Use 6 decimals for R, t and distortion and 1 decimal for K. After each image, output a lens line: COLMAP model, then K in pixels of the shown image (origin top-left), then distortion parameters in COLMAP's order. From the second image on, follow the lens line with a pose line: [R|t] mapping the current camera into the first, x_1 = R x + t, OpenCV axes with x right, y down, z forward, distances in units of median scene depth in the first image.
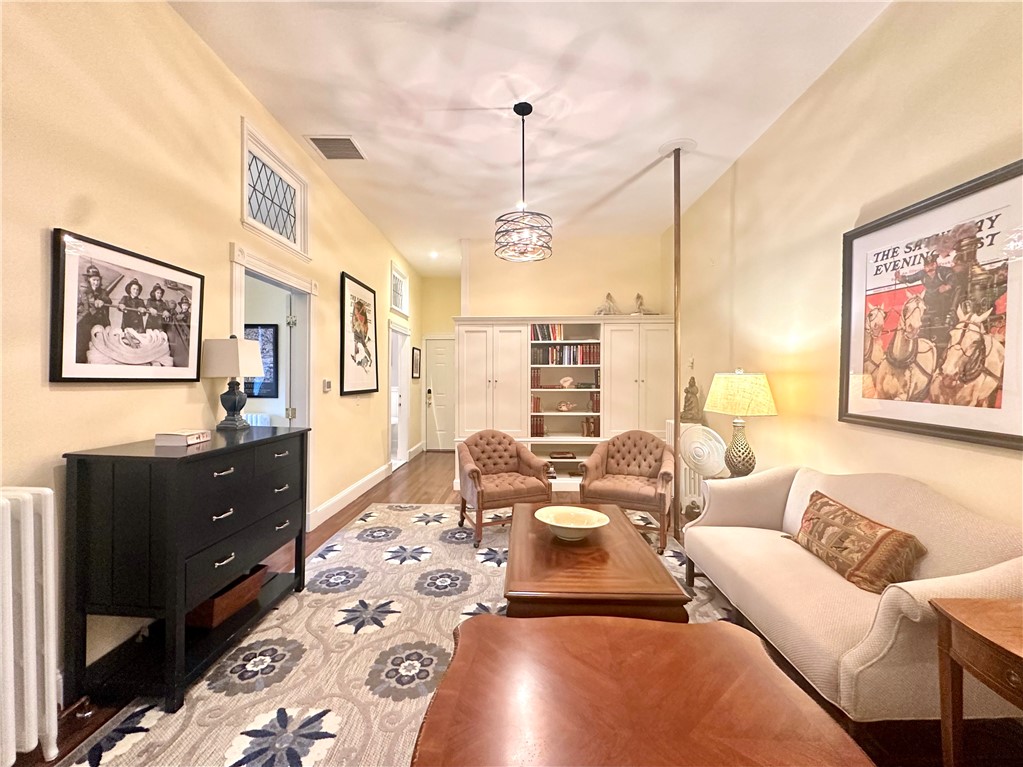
lens RADIAL K [[425.4, 0, 500.6], [0, 425.4, 384.8], [0, 0, 1]] dist [-0.002871, -0.000098]
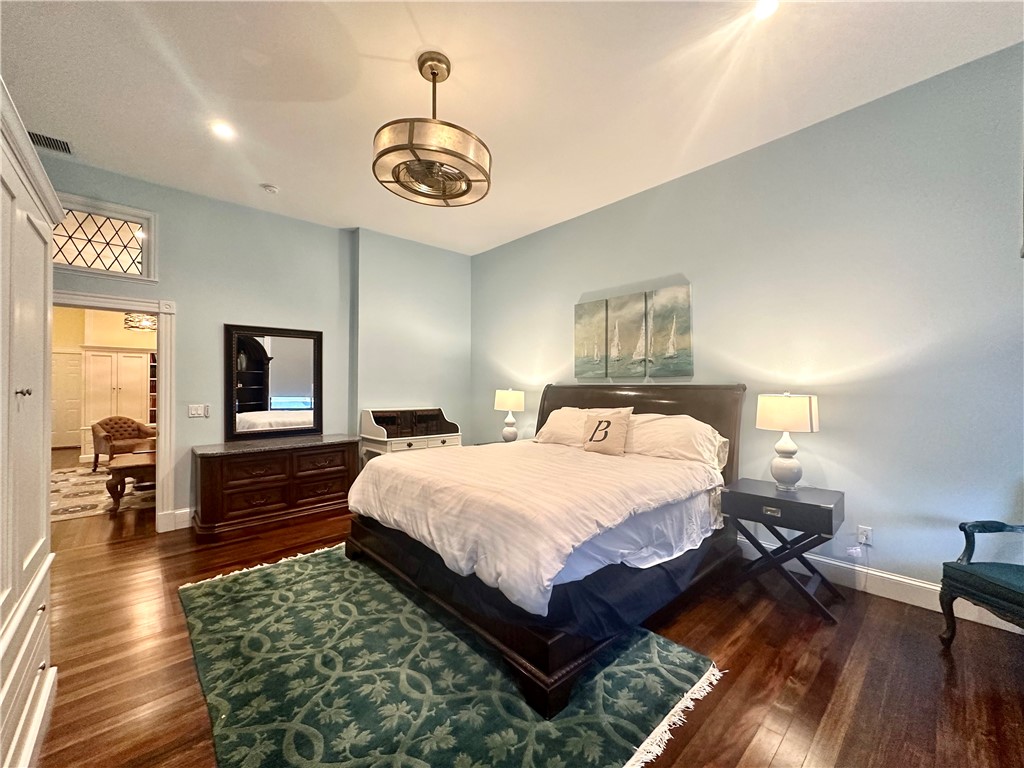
lens RADIAL K [[406.2, 0, 512.0], [0, 406.2, 384.0], [0, 0, 1]] dist [-0.002578, -0.000171]
pose [[0.708281, 0.001632, 0.705929, -0.079284], [0.012848, 0.999802, -0.015202, 0.029875], [-0.705814, 0.019837, 0.708119, -2.098532]]
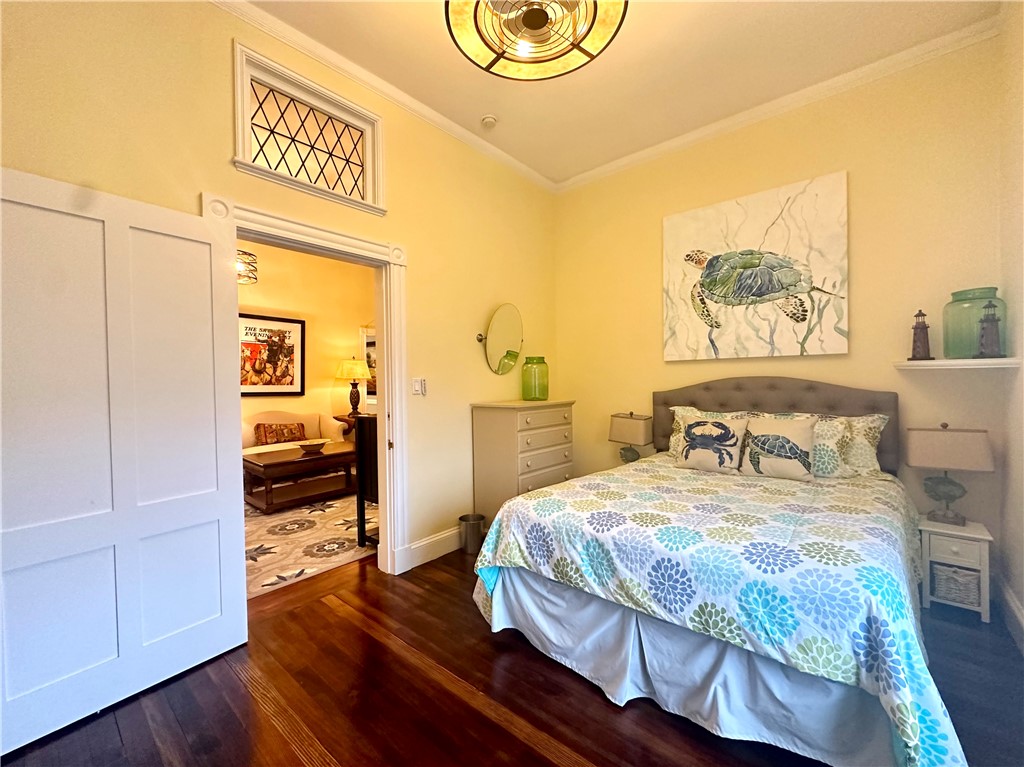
lens RADIAL K [[425.6, 0, 507.0], [0, 425.6, 383.7], [0, 0, 1]] dist [-0.001809, -0.000075]
pose [[-0.781563, -0.005412, 0.623802, -1.643400], [0.015344, 0.999493, 0.027895, -0.019472], [-0.623637, 0.031373, -0.781084, 1.761522]]
